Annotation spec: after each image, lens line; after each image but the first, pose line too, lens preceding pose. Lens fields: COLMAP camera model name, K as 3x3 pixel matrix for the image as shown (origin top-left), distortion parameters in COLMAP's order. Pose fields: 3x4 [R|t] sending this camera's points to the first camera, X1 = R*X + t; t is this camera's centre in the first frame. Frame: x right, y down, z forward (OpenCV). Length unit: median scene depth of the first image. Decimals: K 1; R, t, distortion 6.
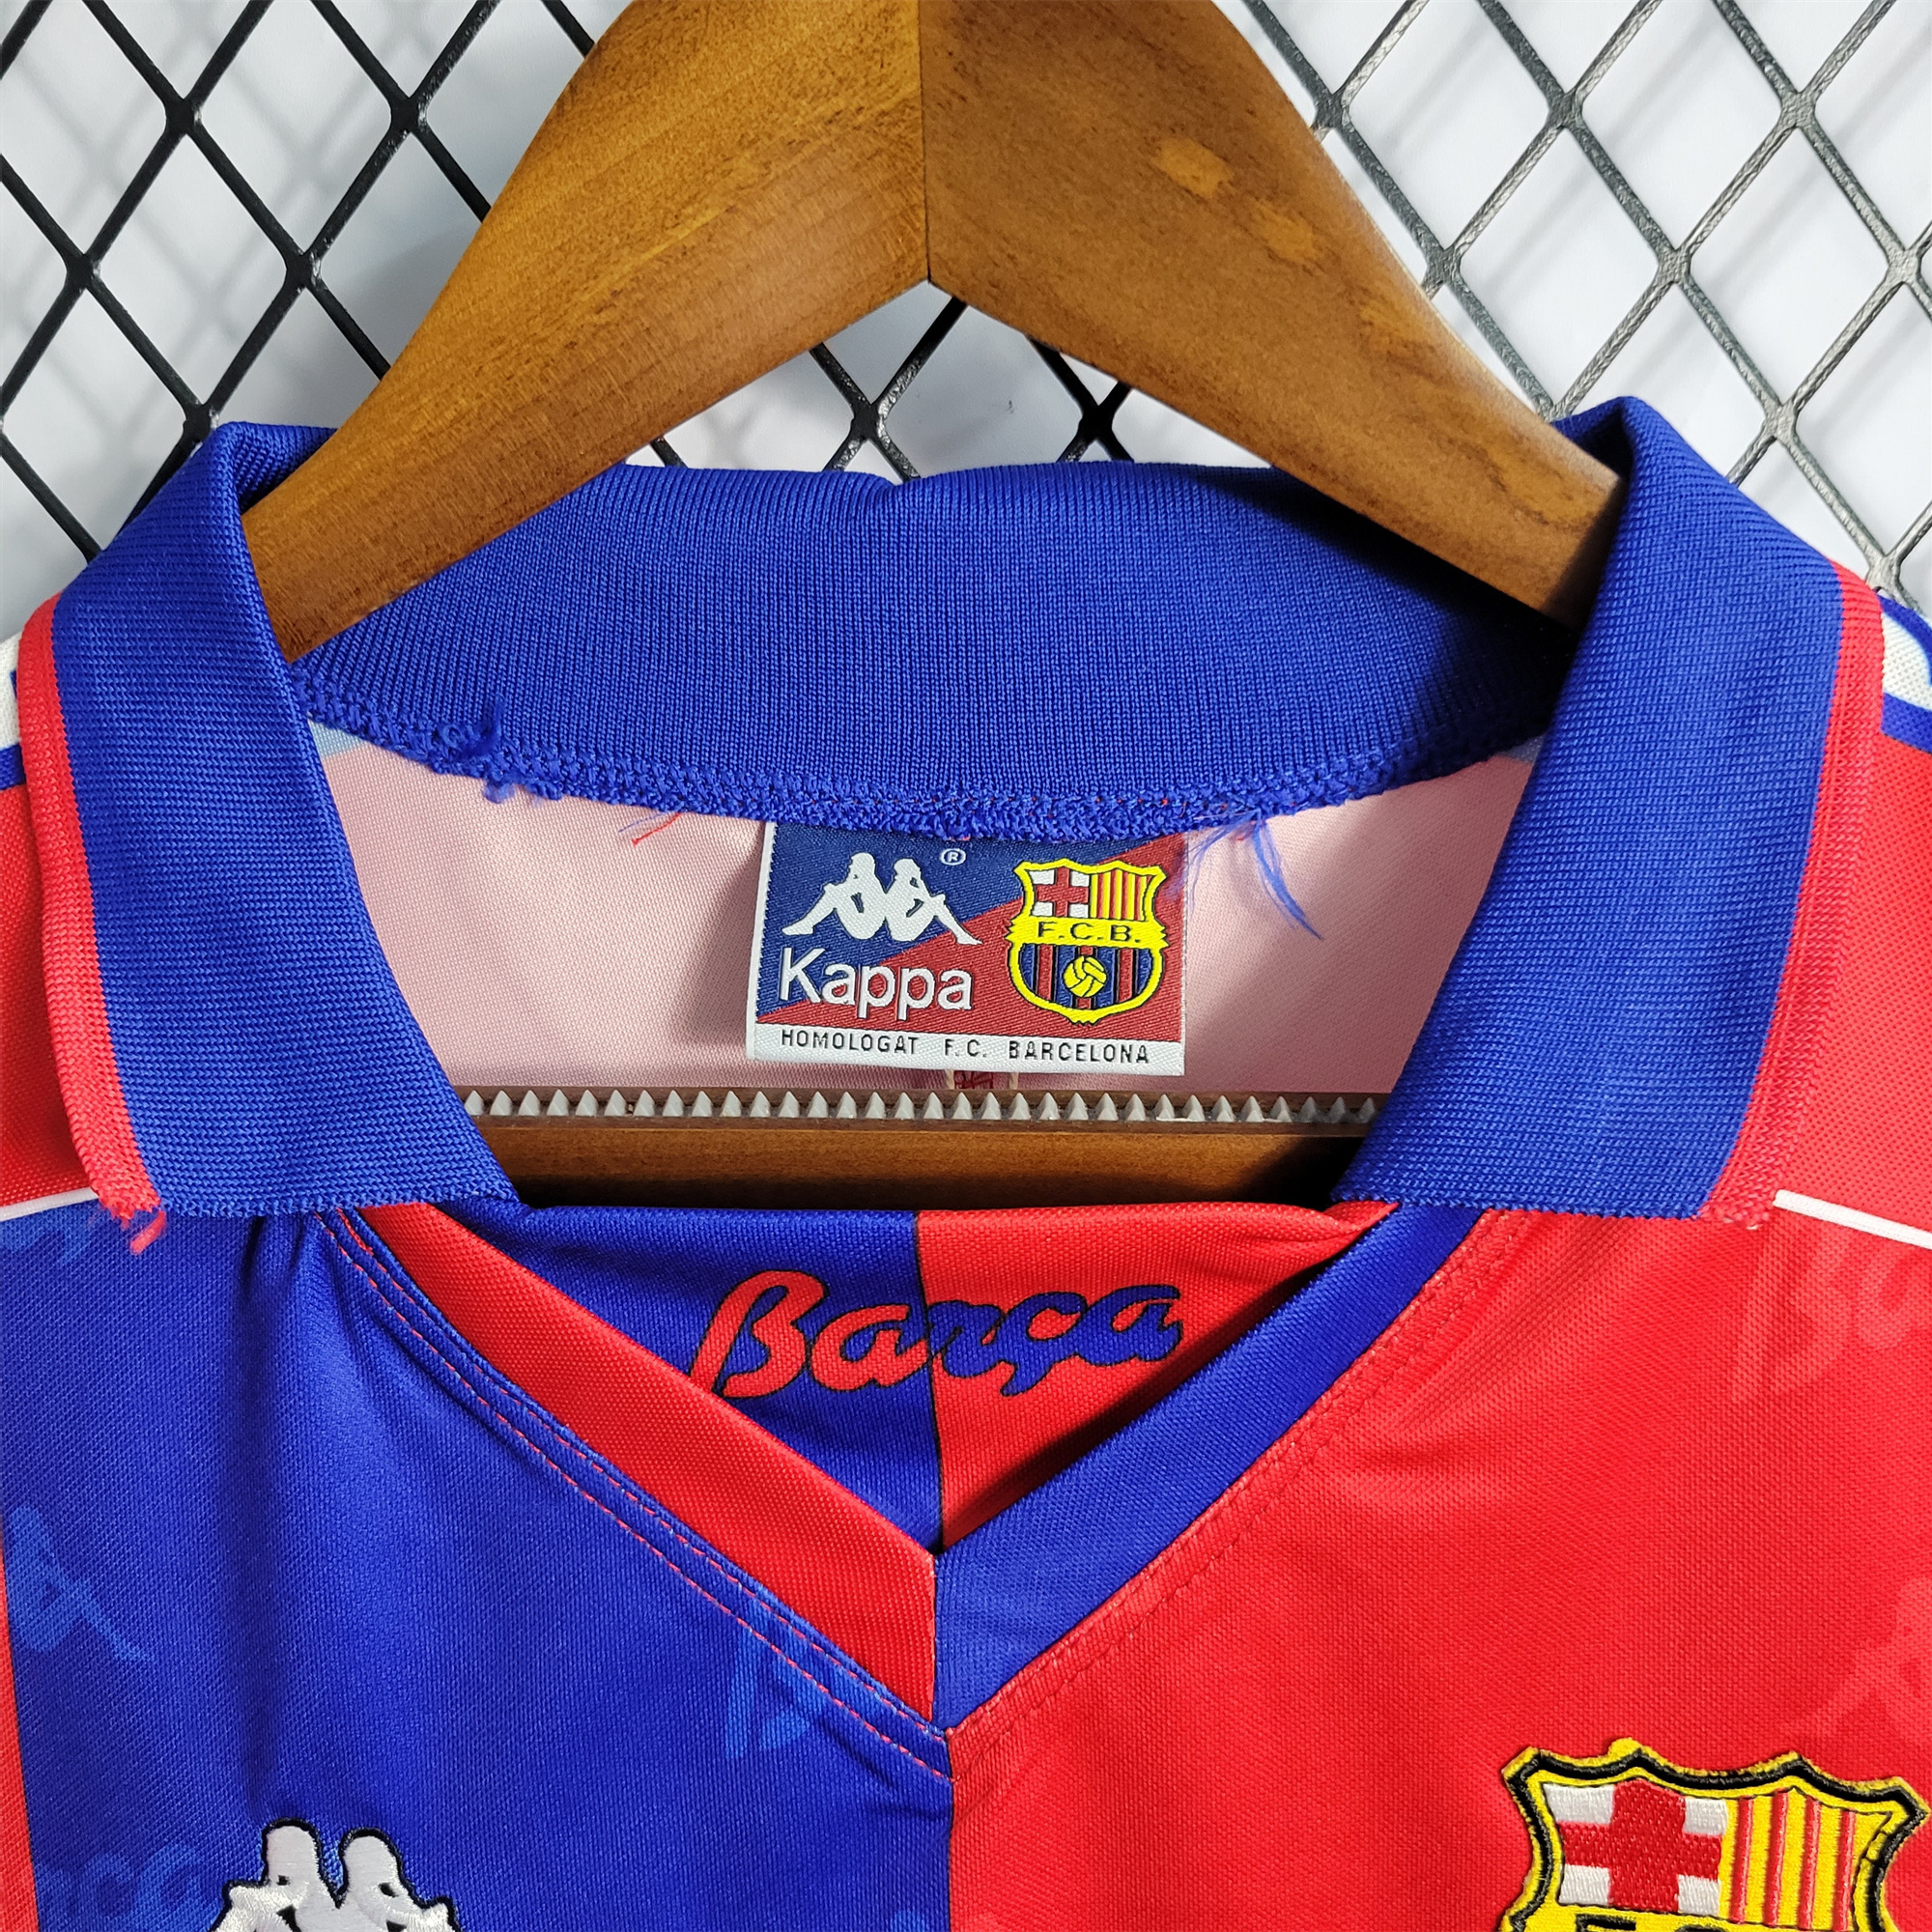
lens RADIAL K [[2023.0, 0, 966.0], [0, 2023.0, 966.0], [0, 0, 1]] dist [-0.005541, 0.010905]
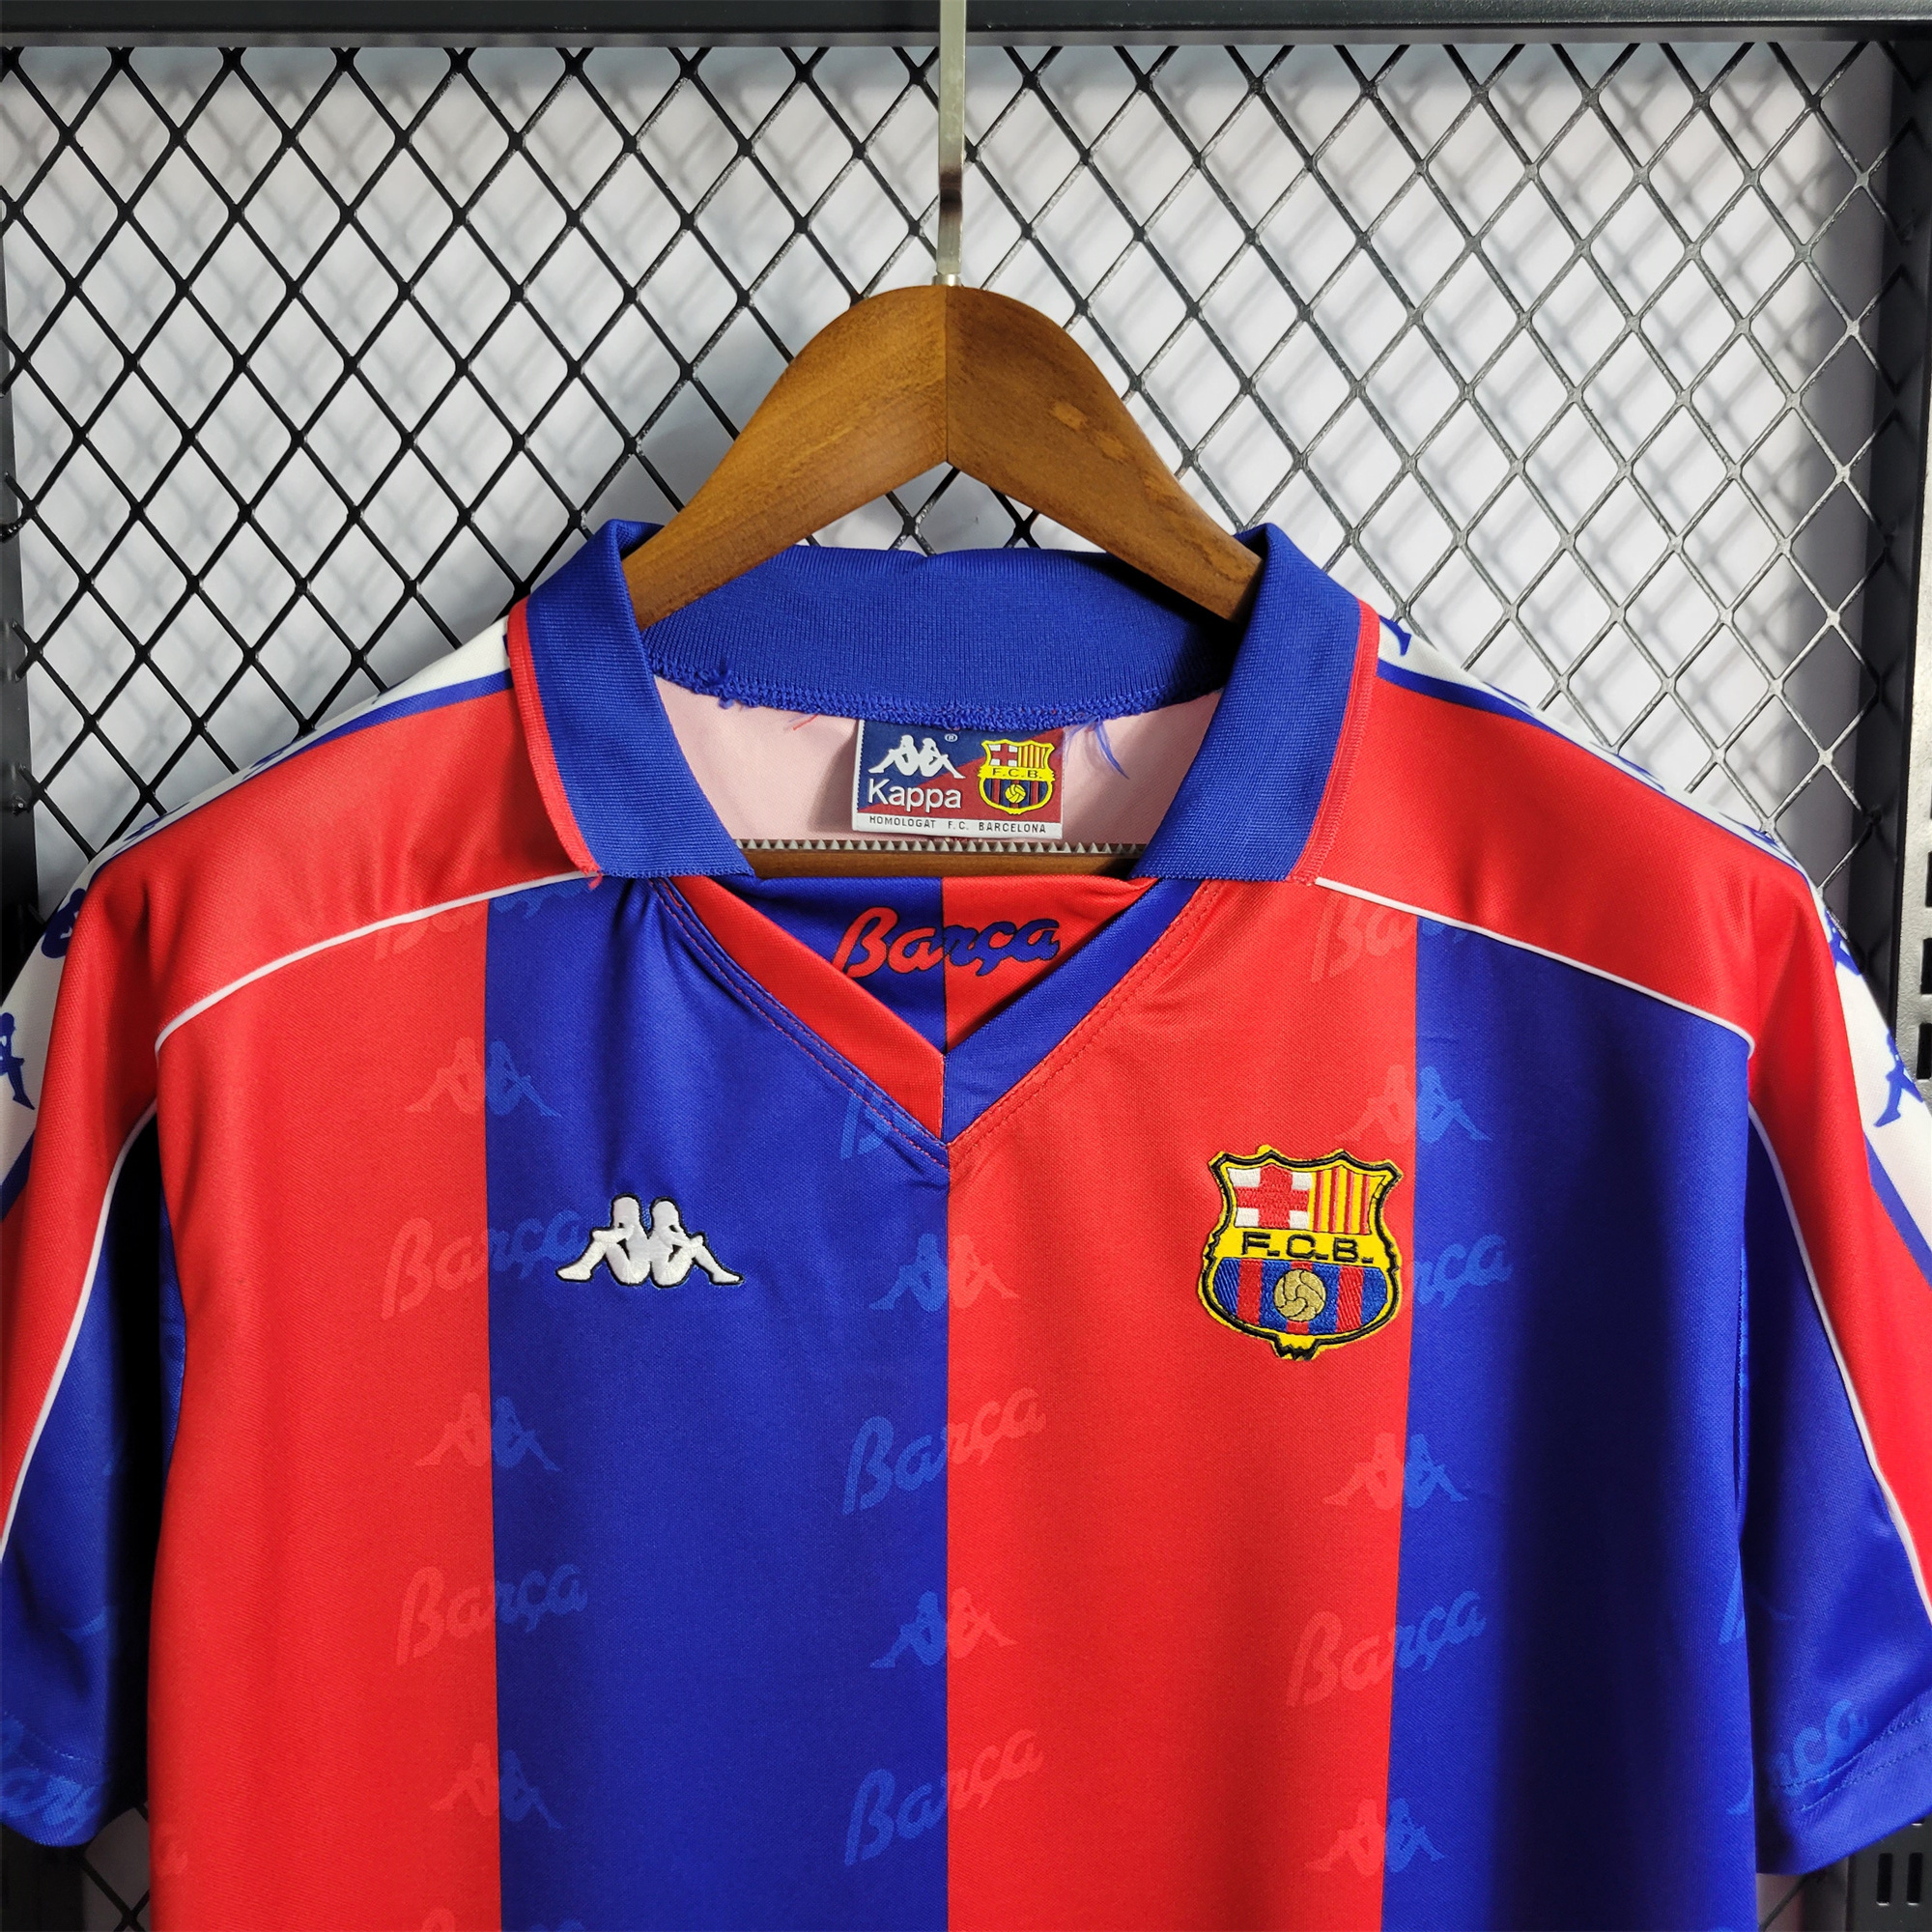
lens RADIAL K [[1869.3, 0, 966.0], [0, 1869.3, 966.0], [0, 0, 1]] dist [0.013270, -0.004684]
pose [[0.998710, 0.011263, 0.049503, -0.088387], [-0.009598, 0.999384, -0.033759, 0.258188], [-0.049853, 0.033240, 0.998203, -0.948353]]
